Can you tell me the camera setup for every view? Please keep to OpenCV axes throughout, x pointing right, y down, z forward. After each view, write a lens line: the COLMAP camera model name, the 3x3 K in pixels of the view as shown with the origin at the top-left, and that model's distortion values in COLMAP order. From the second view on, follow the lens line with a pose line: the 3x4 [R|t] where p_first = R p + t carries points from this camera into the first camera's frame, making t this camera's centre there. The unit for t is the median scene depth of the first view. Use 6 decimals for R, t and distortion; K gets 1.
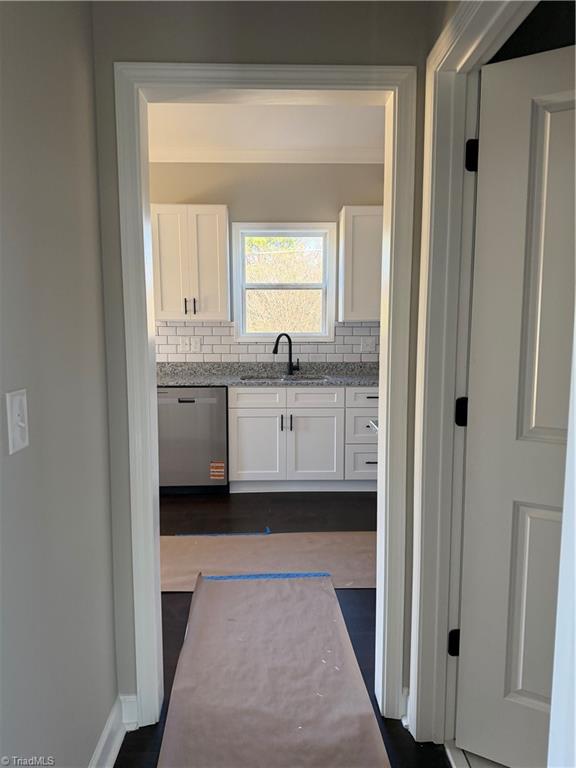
lens RADIAL K [[540.6, 0, 285.8], [0, 540.6, 380.8], [0, 0, 1]] dist [0.088879, -0.114347]
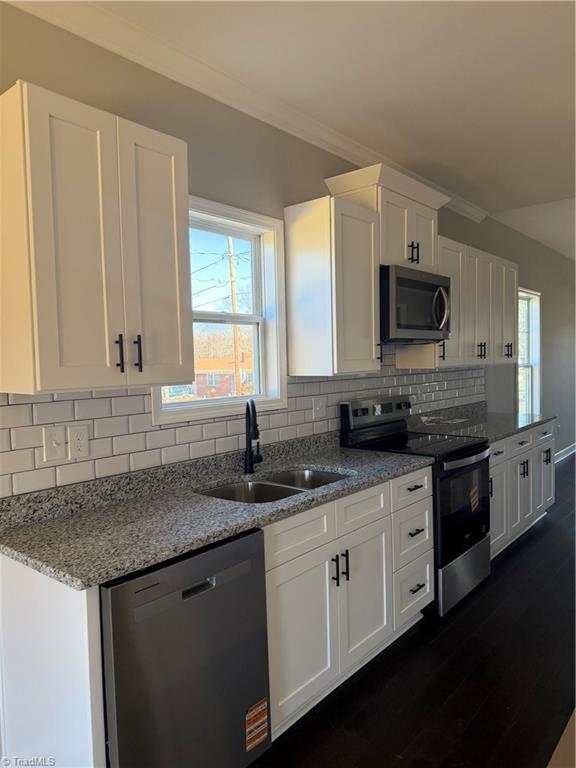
lens RADIAL K [[540.6, 0, 285.8], [0, 540.6, 380.8], [0, 0, 1]] dist [0.088879, -0.114347]
pose [[0.656513, -0.045686, 0.752930, -0.383845], [0.105492, 0.993916, -0.031675, -0.083569], [-0.746902, 0.100223, 0.657338, 0.587099]]
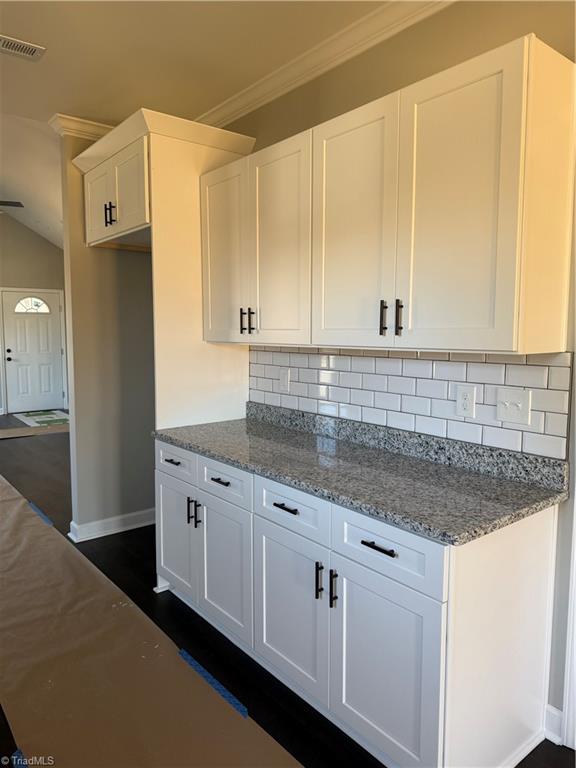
lens RADIAL K [[540.6, 0, 285.8], [0, 540.6, 380.8], [0, 0, 1]] dist [0.088879, -0.114347]
pose [[0.614456, 0.077849, -0.785101, 0.116527], [-0.088118, 0.995665, 0.029763, -0.084431], [0.784015, 0.050894, 0.618652, 0.608889]]
